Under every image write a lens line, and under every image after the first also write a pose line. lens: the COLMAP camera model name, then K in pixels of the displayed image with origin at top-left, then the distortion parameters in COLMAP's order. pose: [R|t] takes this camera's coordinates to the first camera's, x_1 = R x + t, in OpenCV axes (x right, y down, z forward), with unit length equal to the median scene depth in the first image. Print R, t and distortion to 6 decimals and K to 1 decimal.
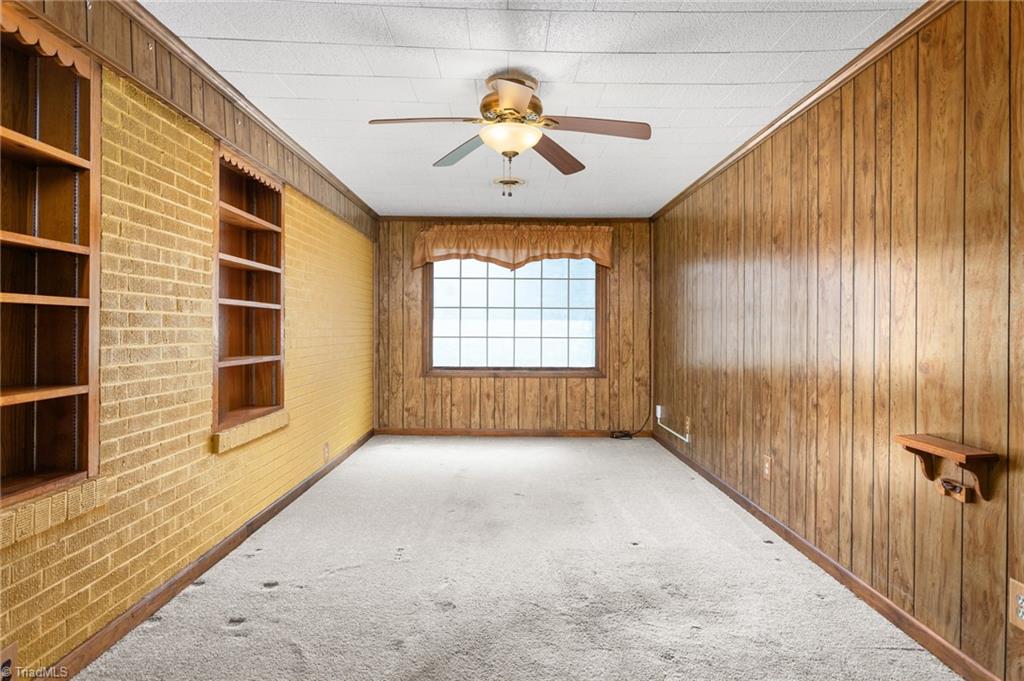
lens RADIAL K [[591.8, 0, 512.6], [0, 591.8, 327.0], [0, 0, 1]] dist [-0.011239, 0.009946]
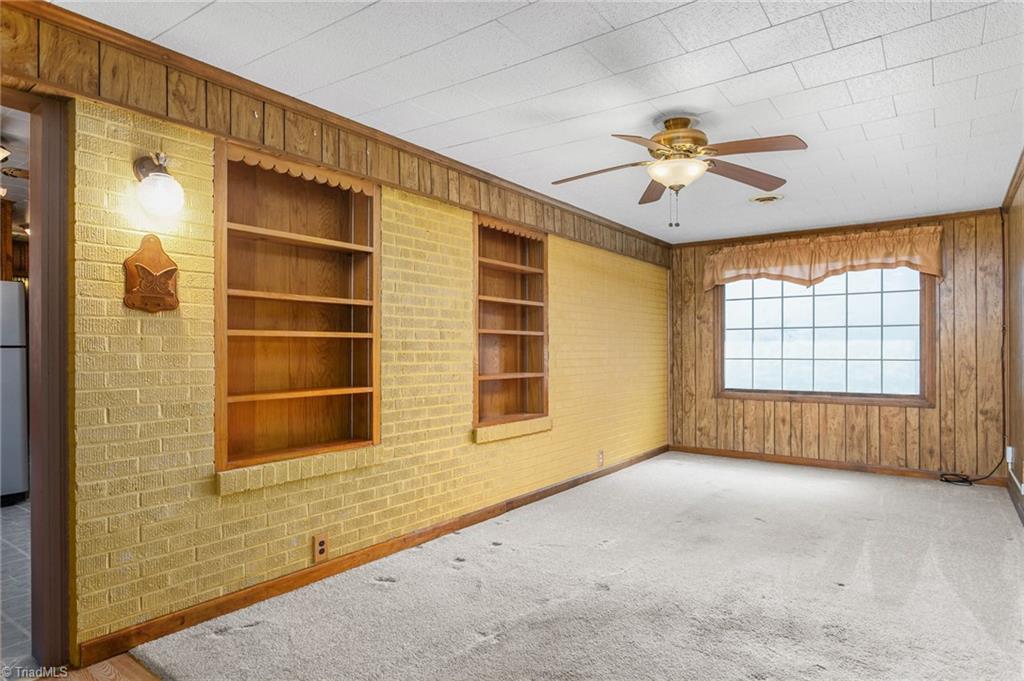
lens RADIAL K [[591.8, 0, 513.7], [0, 591.8, 345.9], [0, 0, 1]] dist [-0.011239, 0.009946]
pose [[0.797683, -0.011370, -0.602970, 0.356638], [0.007641, 0.999933, -0.008747, 0.002634], [0.603029, 0.002370, 0.797716, -0.032065]]
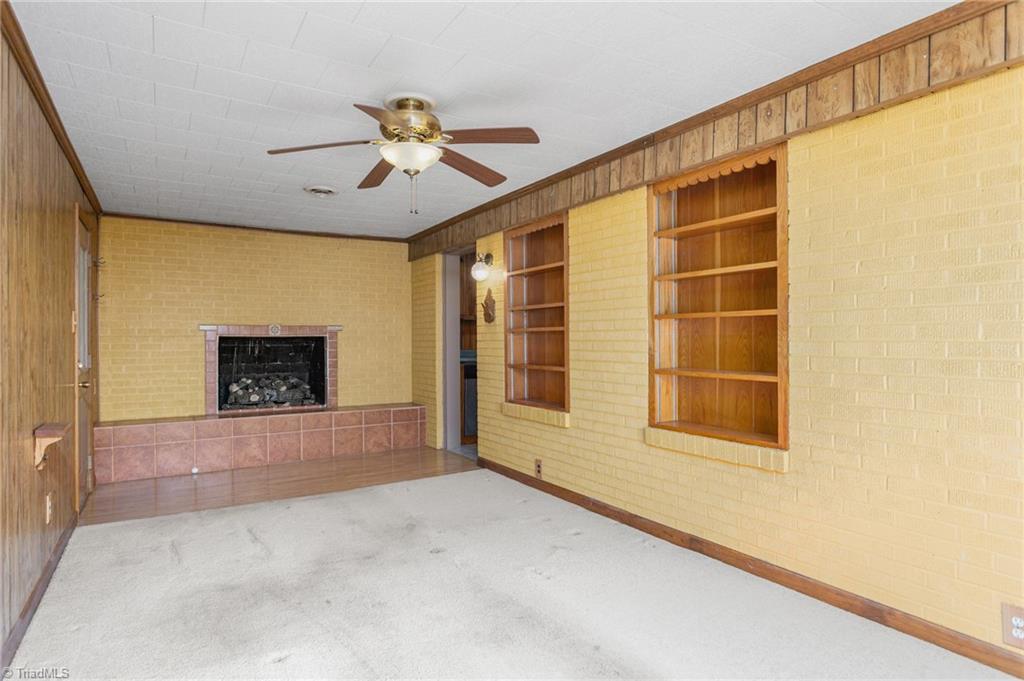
lens RADIAL K [[591.8, 0, 510.2], [0, 591.8, 345.4], [0, 0, 1]] dist [-0.011239, 0.009946]
pose [[-0.860791, 0.006221, -0.508921, 0.329472], [0.006855, 0.999976, 0.000629, 0.007045], [0.508913, -0.002947, -0.860813, 1.726380]]
